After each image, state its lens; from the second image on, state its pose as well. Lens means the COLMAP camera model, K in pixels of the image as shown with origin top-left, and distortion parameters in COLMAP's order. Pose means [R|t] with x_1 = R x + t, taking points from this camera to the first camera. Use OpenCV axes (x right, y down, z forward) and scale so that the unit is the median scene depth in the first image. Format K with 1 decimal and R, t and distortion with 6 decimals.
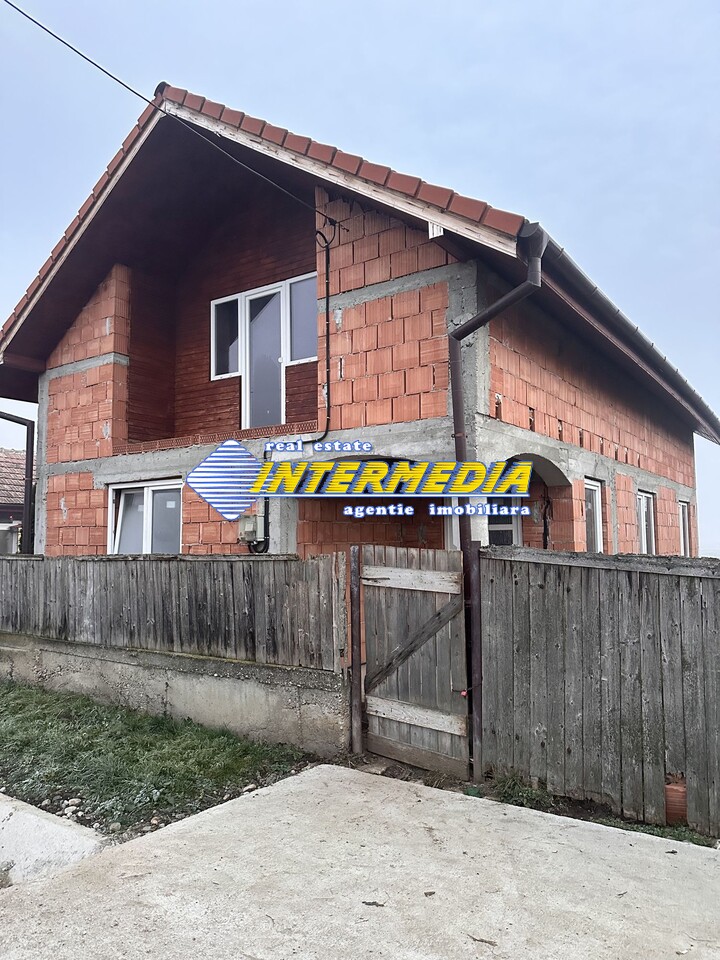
lens RADIAL K [[651.0, 0, 360.0], [0, 651.0, 480.0], [0, 0, 1]] dist [0.174613, -0.321844]
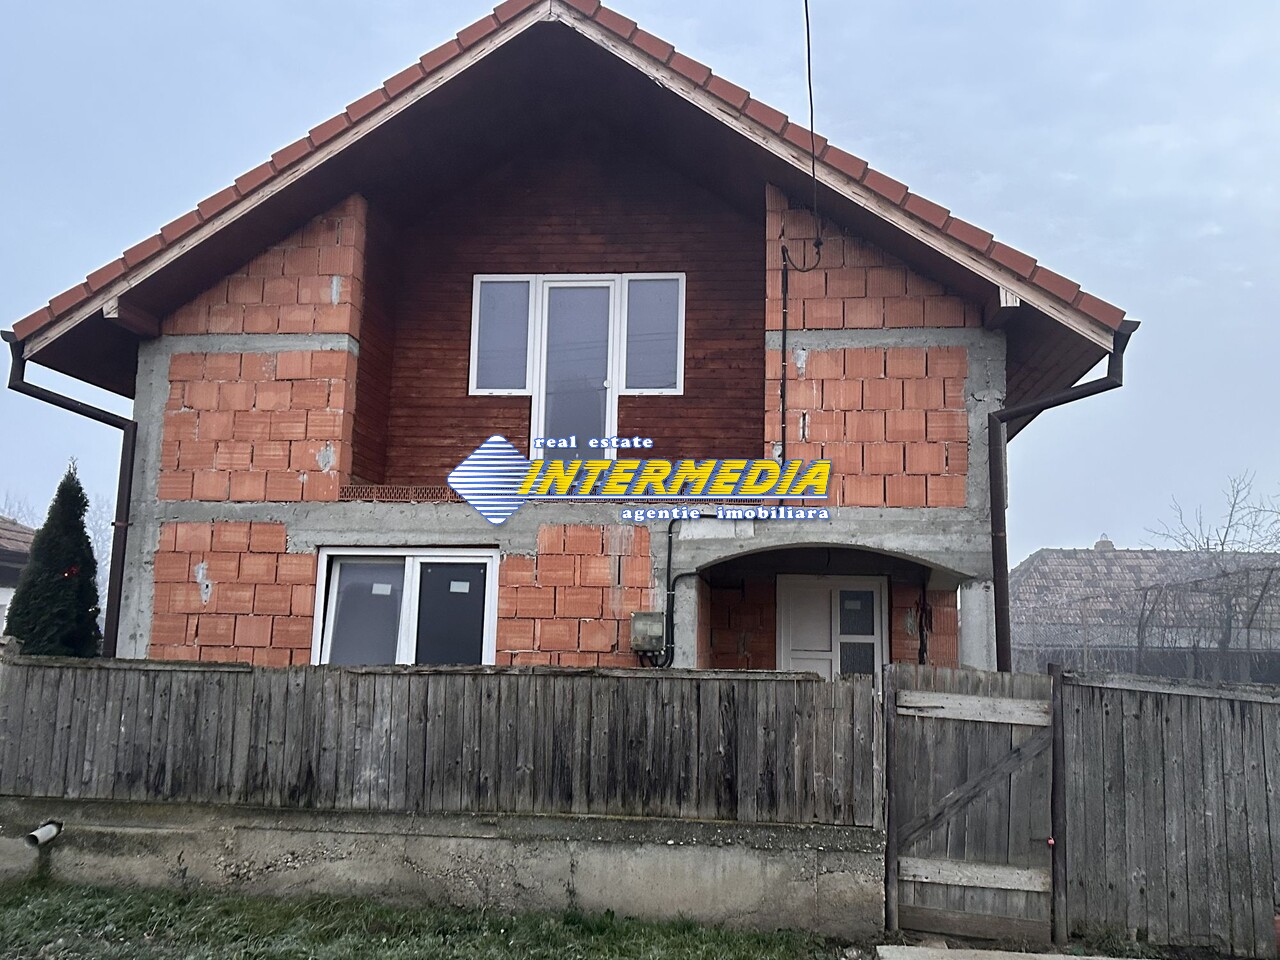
lens RADIAL K [[1078.0, 0, 640.0], [0, 1078.0, 480.0], [0, 0, 1]] dist [0.119803, -0.173687]
pose [[0.885419, 0.096871, 0.454587, -0.821359], [-0.070923, 0.994745, -0.073839, -0.001788], [-0.459351, 0.033138, 0.887637, -0.029806]]
